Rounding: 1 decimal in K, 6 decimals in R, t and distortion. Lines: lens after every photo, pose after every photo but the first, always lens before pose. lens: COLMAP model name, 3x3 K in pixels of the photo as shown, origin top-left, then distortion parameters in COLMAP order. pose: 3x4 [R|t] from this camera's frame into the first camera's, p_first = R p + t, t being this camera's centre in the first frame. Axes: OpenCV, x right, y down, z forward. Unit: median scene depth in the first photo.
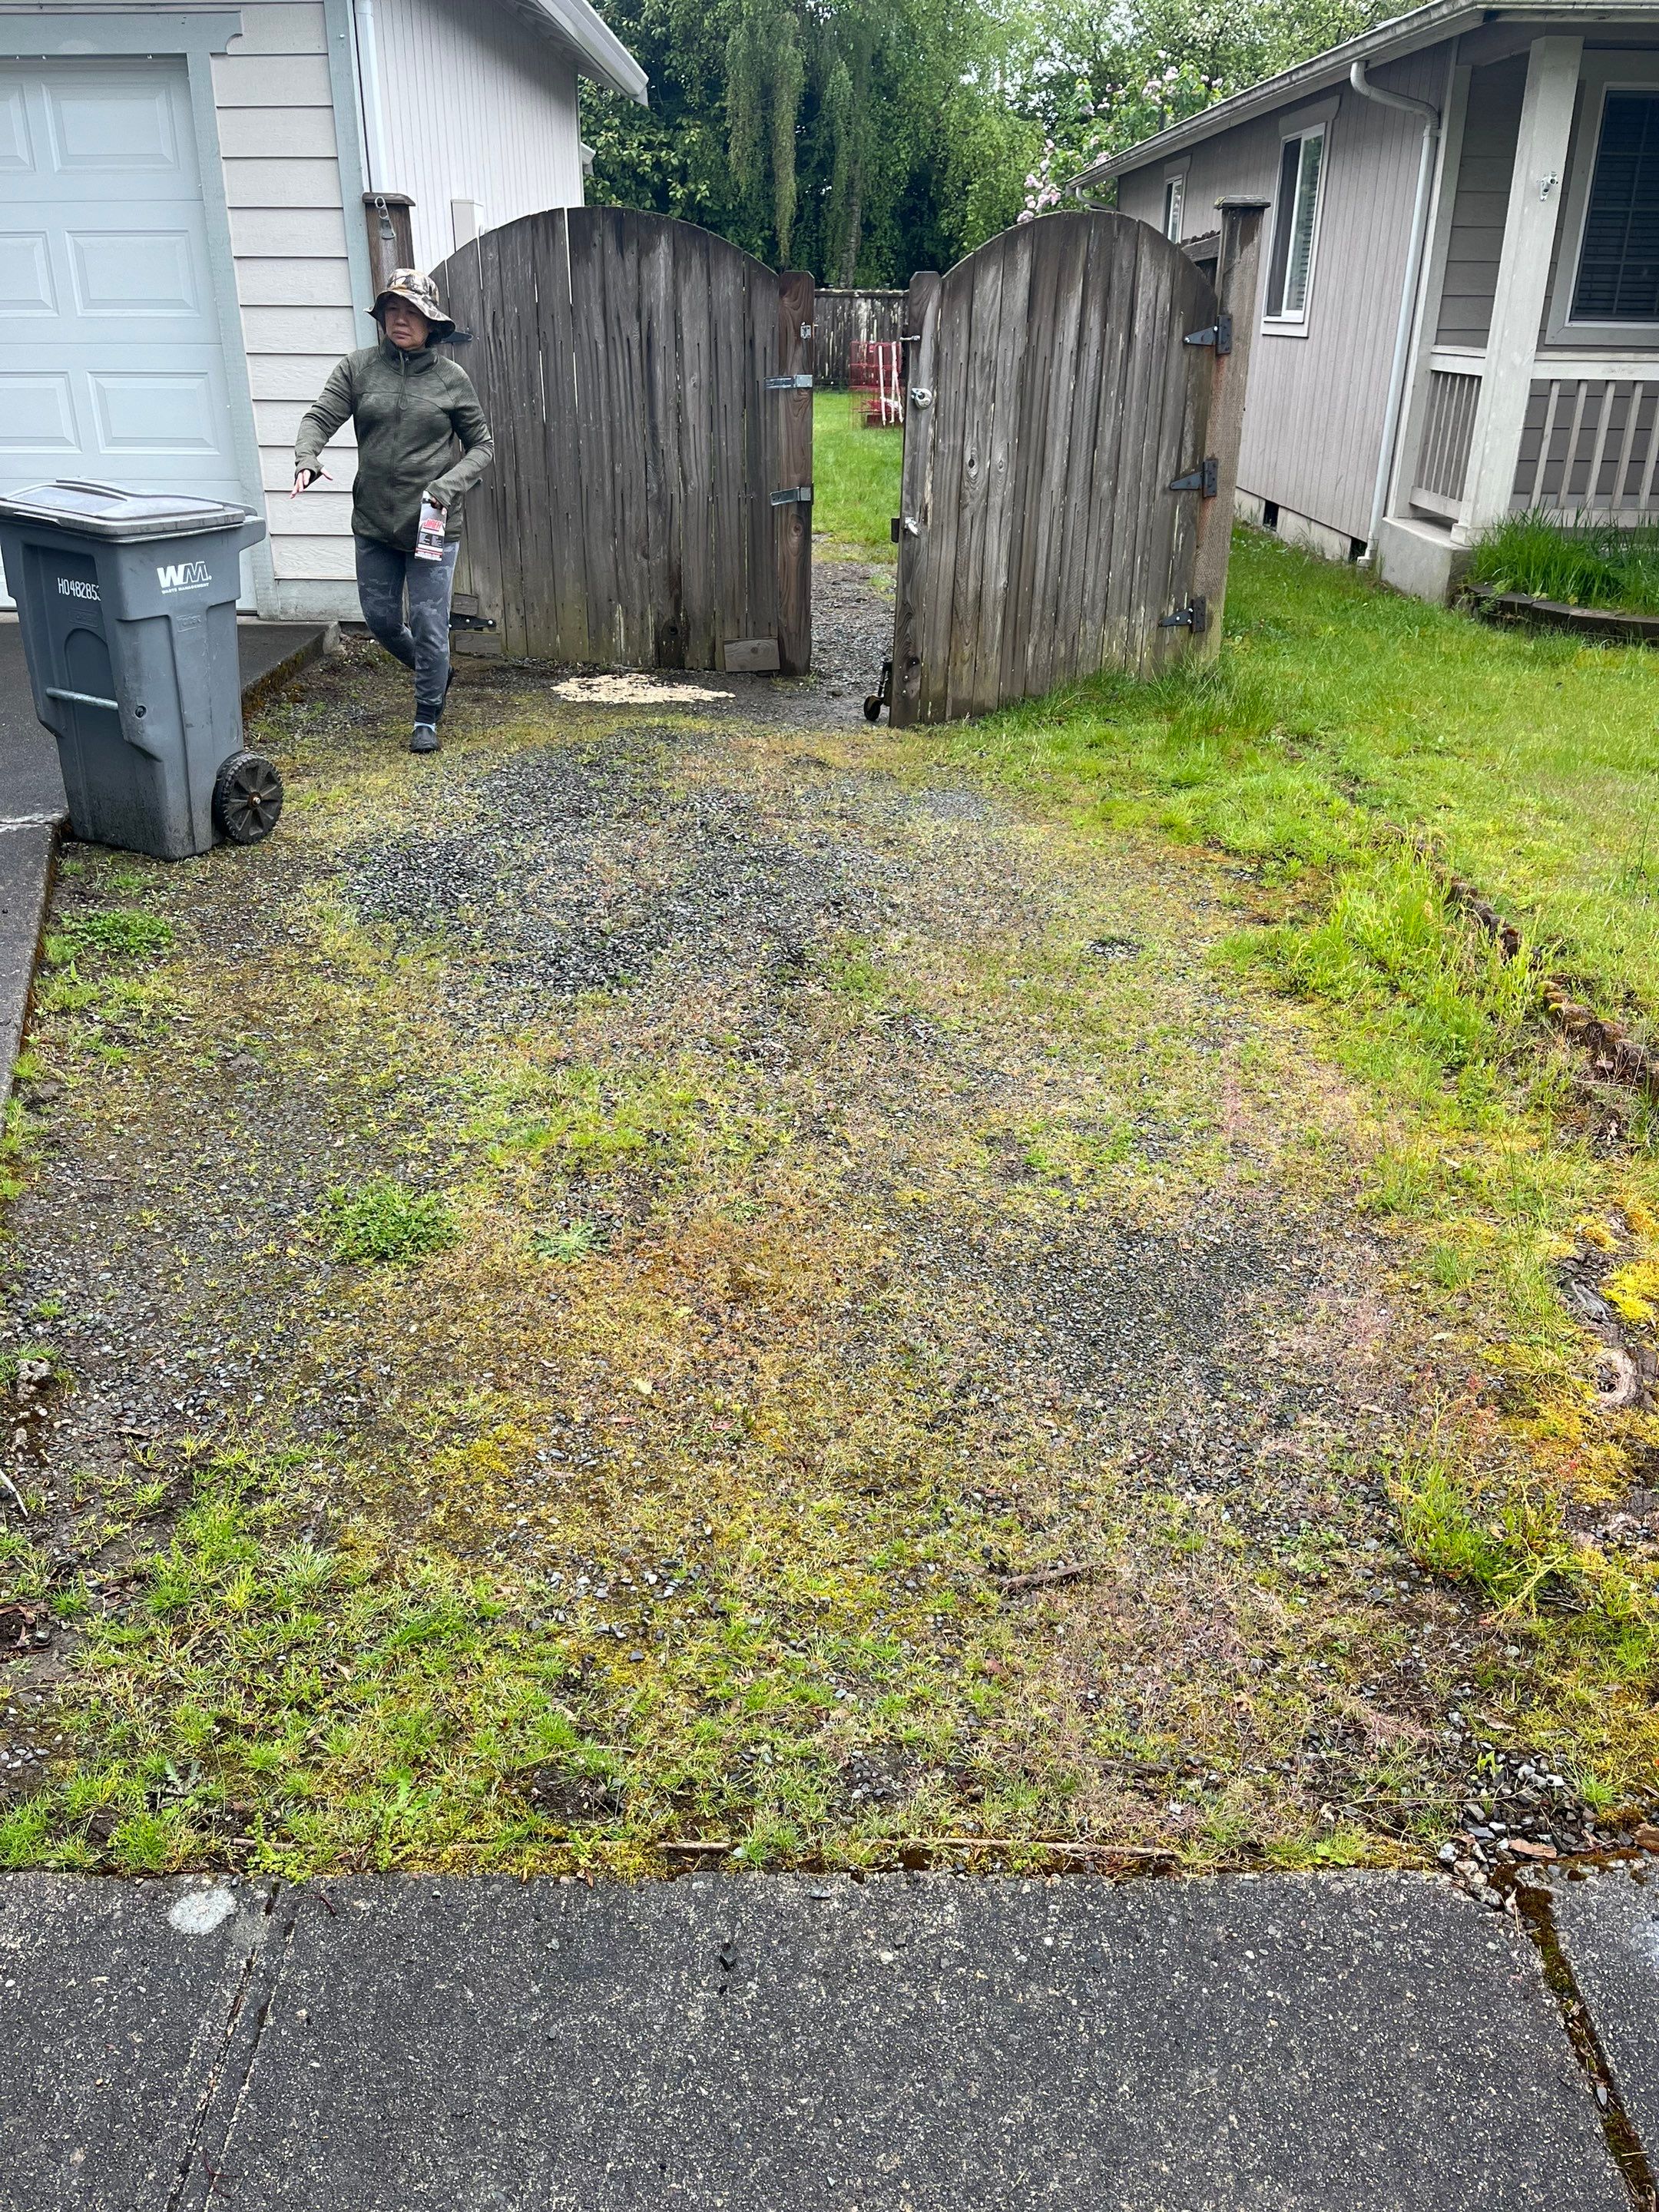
lens RADIAL K [[1682.9, 0, 832.8], [0, 1682.9, 1070.7], [0, 0, 1]] dist [0.062671, -0.091737]
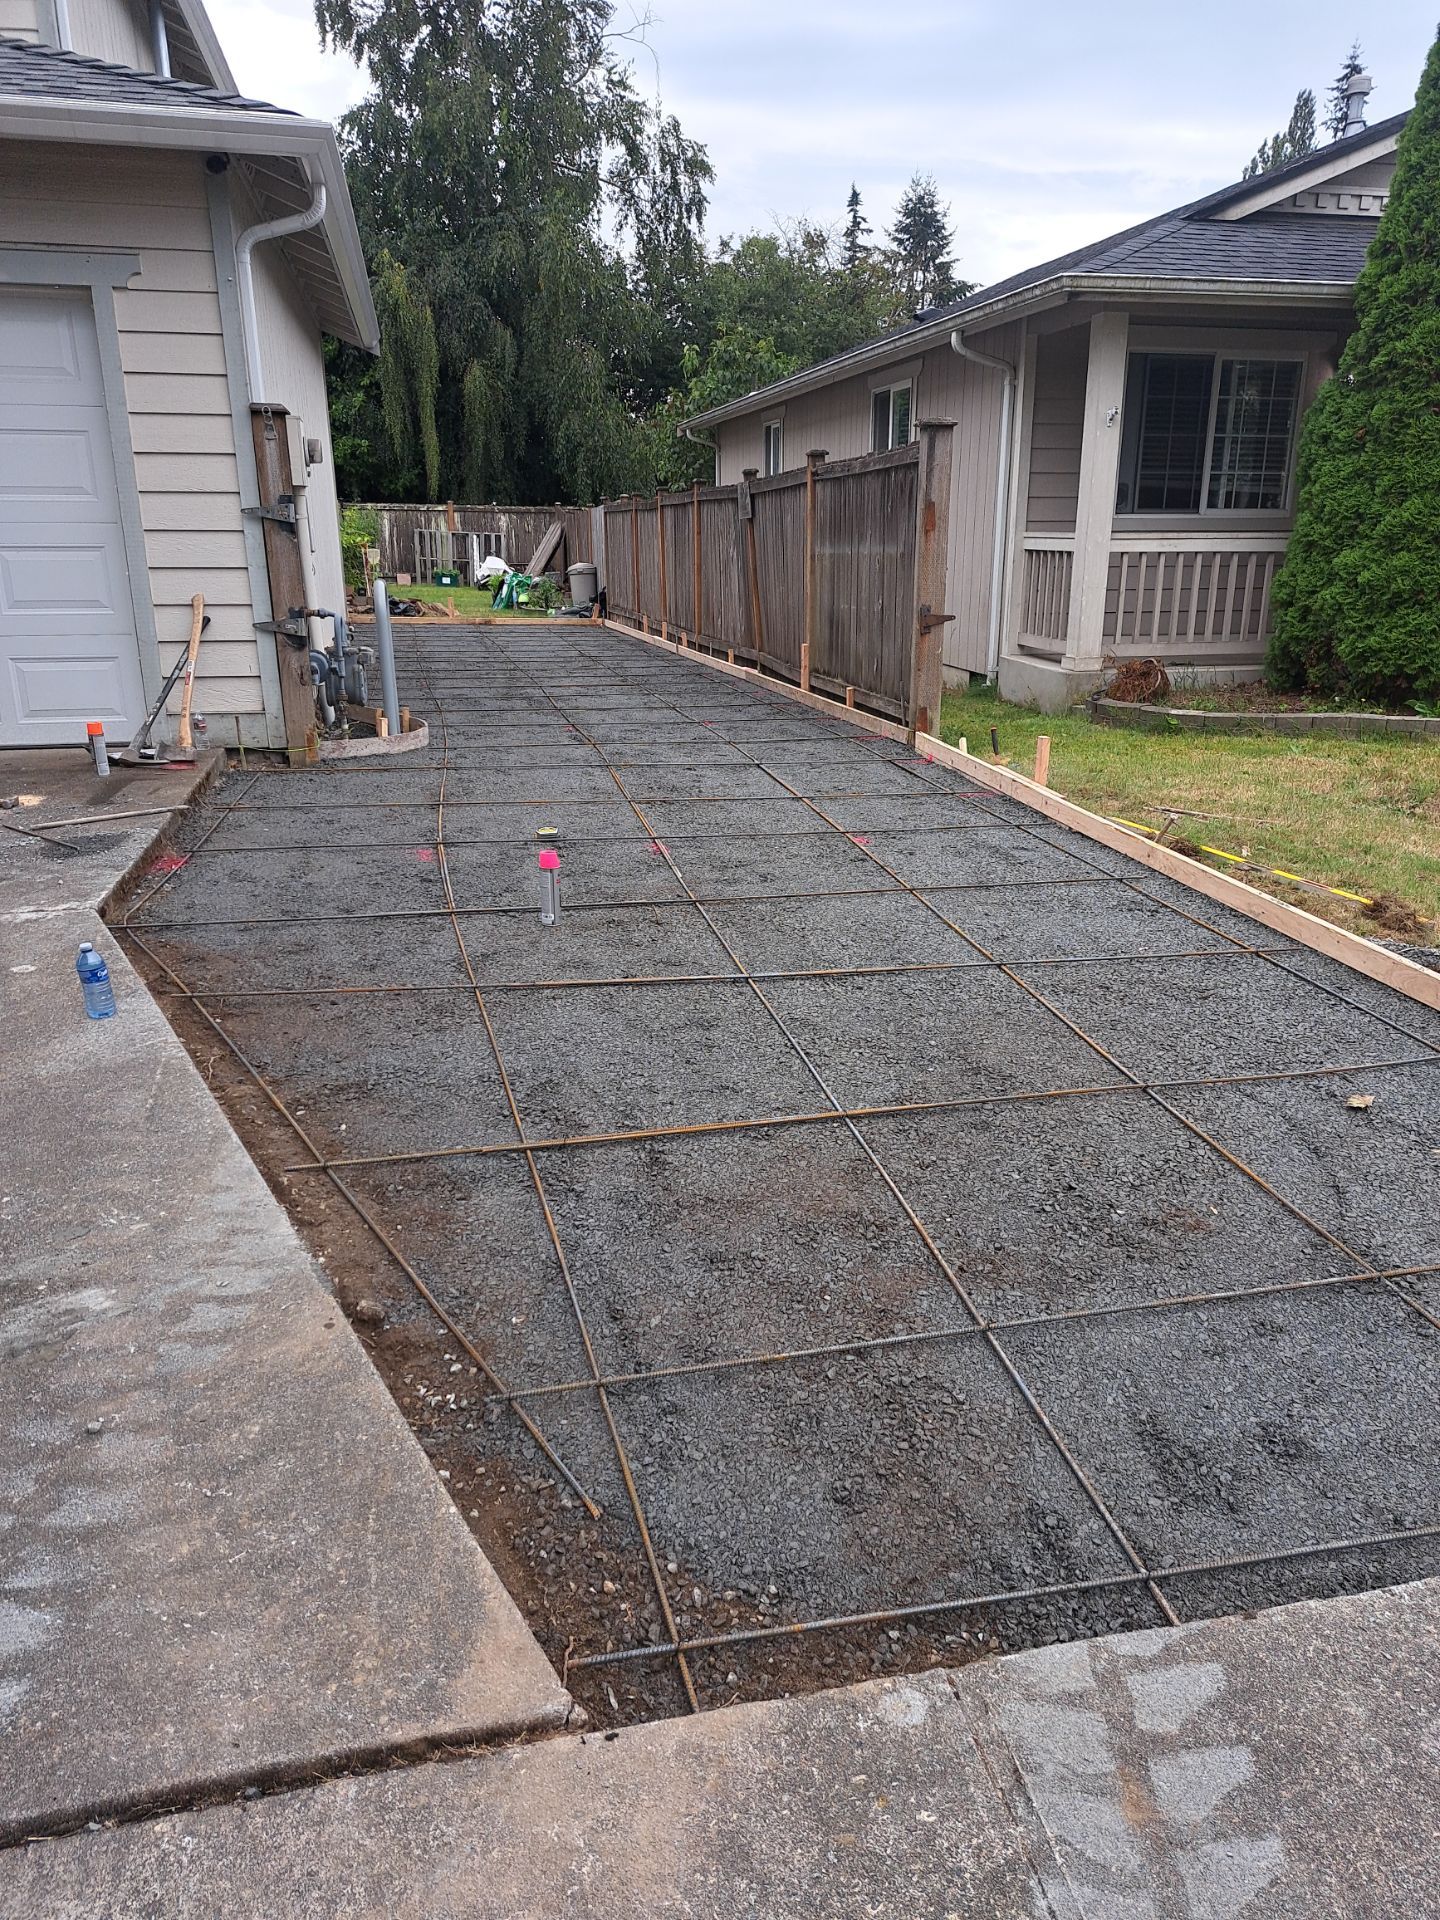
lens RADIAL K [[1374.6, 0, 765.4], [0, 1374.6, 961.5], [0, 0, 1]] dist [0.055528, -0.068381]
pose [[0.973575, -0.071453, 0.216900, -0.127671], [0.096588, 0.989494, -0.107579, 0.015679], [-0.206934, 0.125686, 0.970248, 0.010907]]
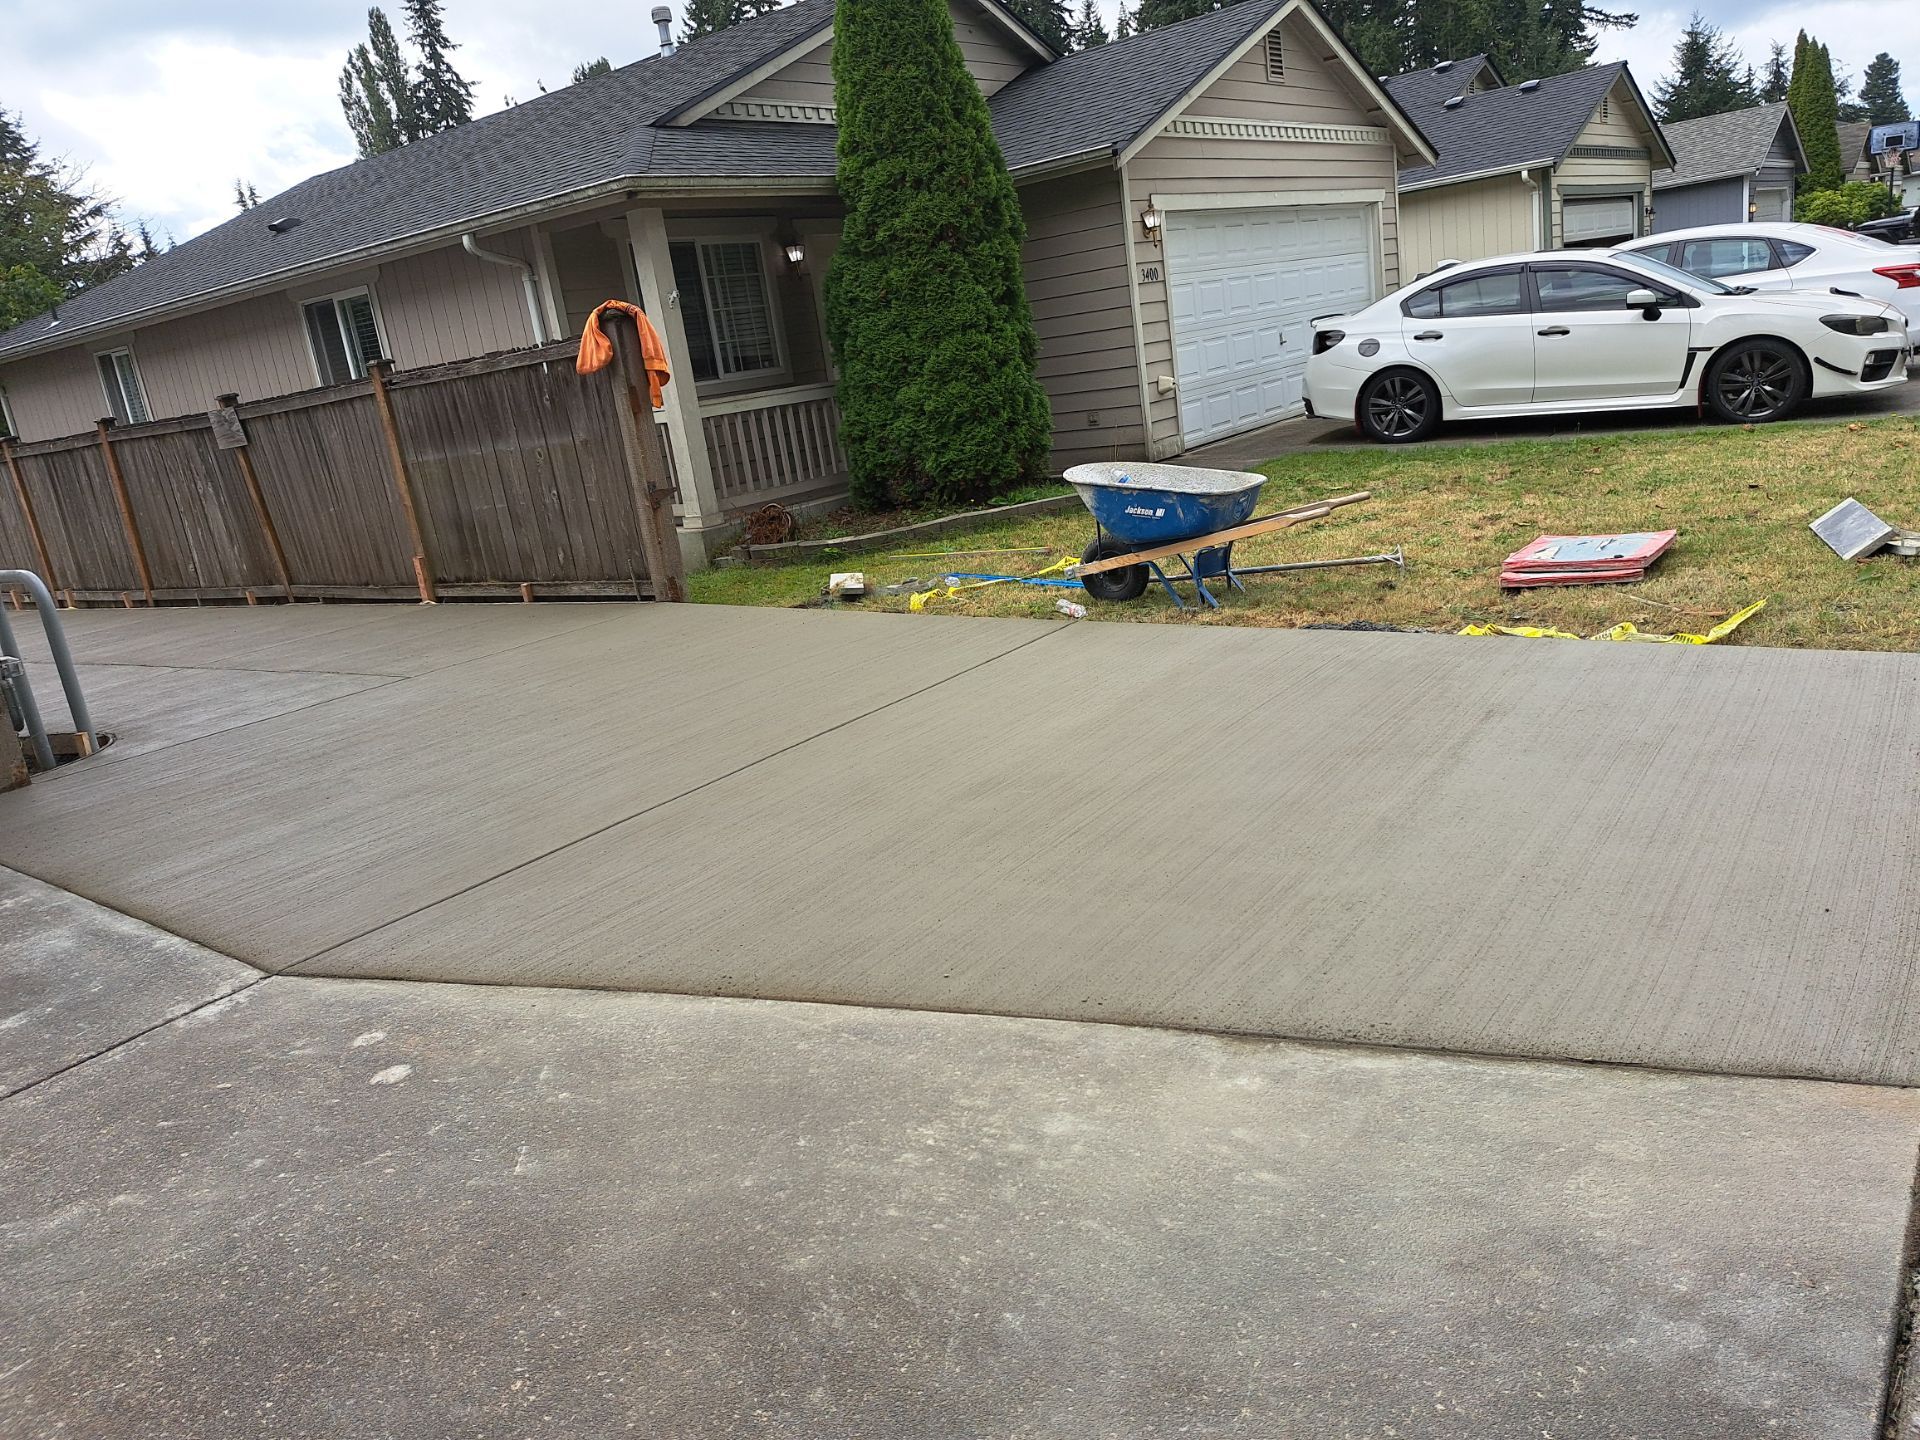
lens RADIAL K [[1370.5, 0, 985.9], [0, 1370.5, 672.9], [0, 0, 1]] dist [0.055493, -0.066942]
pose [[0.593389, -0.271187, 0.757857, -0.411530], [0.450456, 0.892172, -0.033449, -0.054271], [-0.667068, 0.361230, 0.651563, 0.128090]]
